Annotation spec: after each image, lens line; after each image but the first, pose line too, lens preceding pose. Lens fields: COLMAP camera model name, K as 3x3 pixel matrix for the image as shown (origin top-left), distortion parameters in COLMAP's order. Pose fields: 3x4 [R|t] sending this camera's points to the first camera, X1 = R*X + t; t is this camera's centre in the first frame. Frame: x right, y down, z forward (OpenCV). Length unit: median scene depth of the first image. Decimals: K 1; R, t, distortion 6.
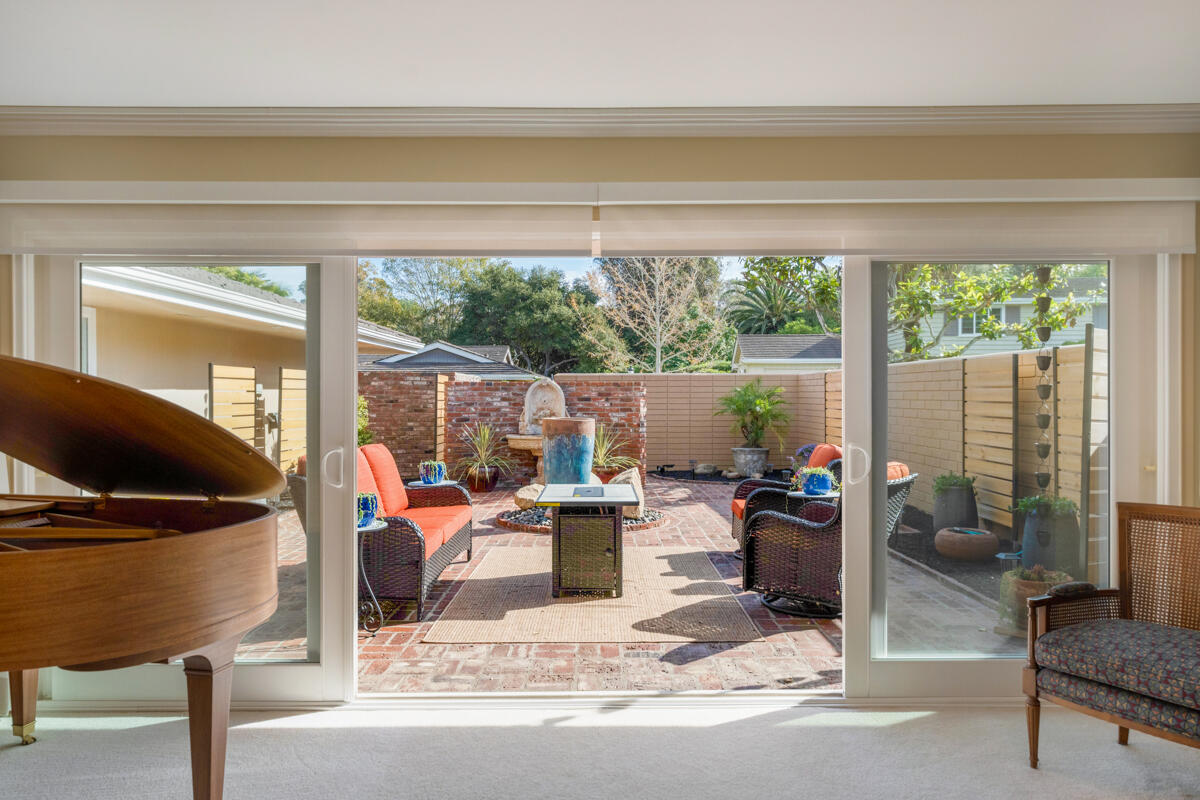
lens RADIAL K [[815.9, 0, 600.0], [0, 815.9, 400.0], [0, 0, 1]] dist [0.009506, 0.001812]
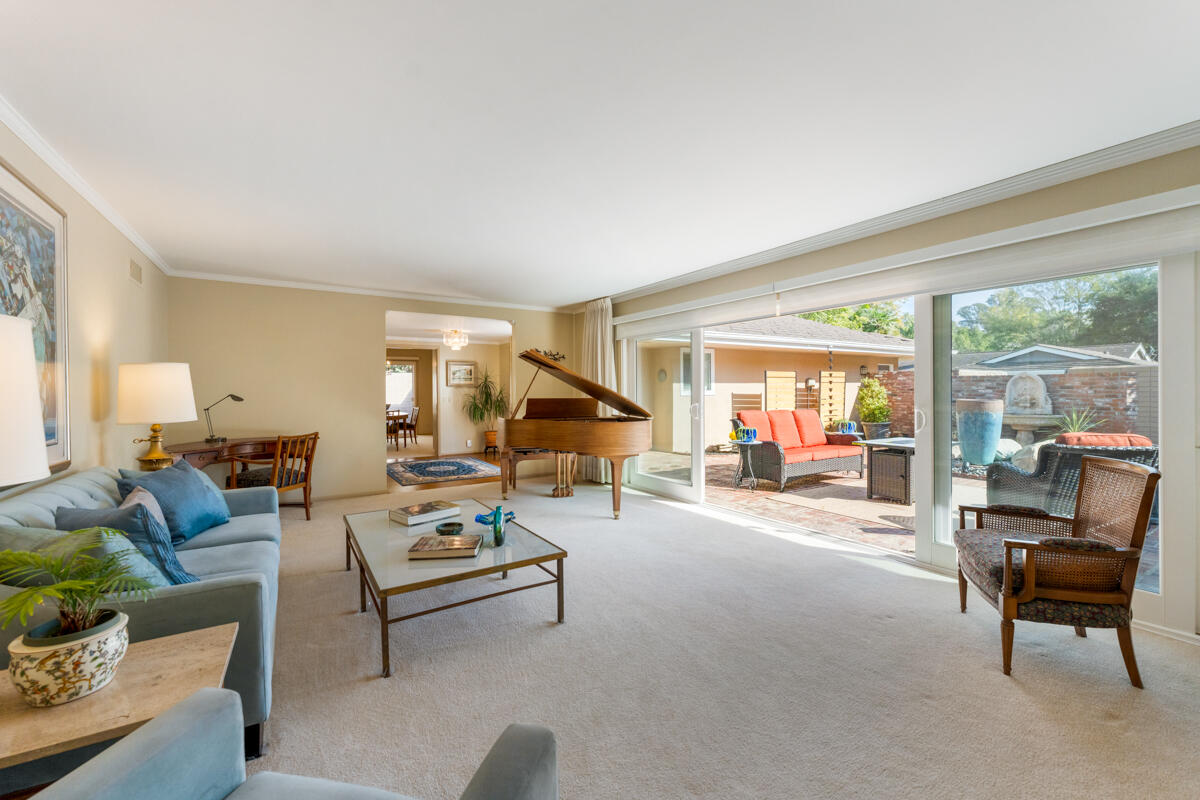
lens RADIAL K [[483.5, 0, 600.0], [0, 483.5, 400.0], [0, 0, 1]] dist [0.002153, 0.000290]
pose [[0.564488, 0.016257, -0.825281, 0.195014], [-0.000194, 0.999809, 0.019562, 0.004063], [0.825441, -0.010883, 0.564383, -0.023549]]
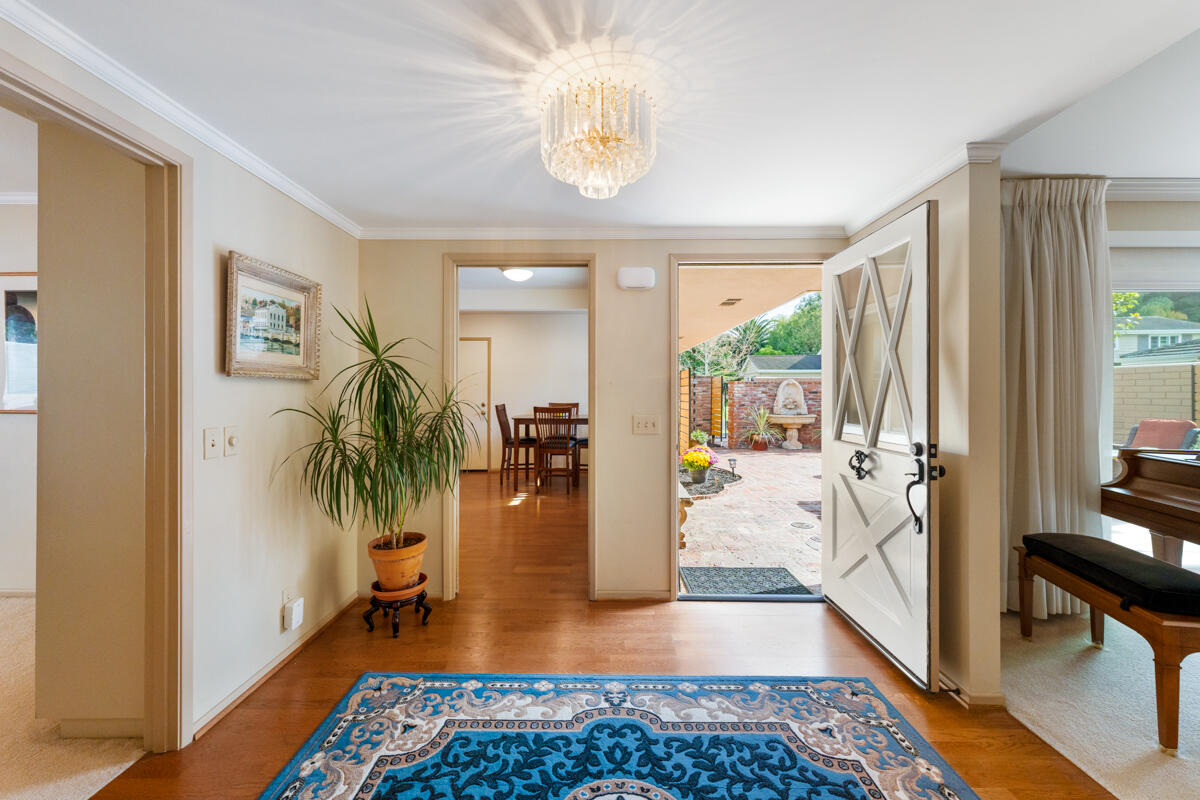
lens RADIAL K [[483.5, 0, 600.0], [0, 483.5, 400.0], [0, 0, 1]] dist [0.002153, 0.000290]
pose [[0.999995, 0.001266, 0.002923, -0.444465], [-0.001295, 0.999950, 0.009869, 0.005090], [-0.002911, -0.009873, 0.999947, 0.053450]]
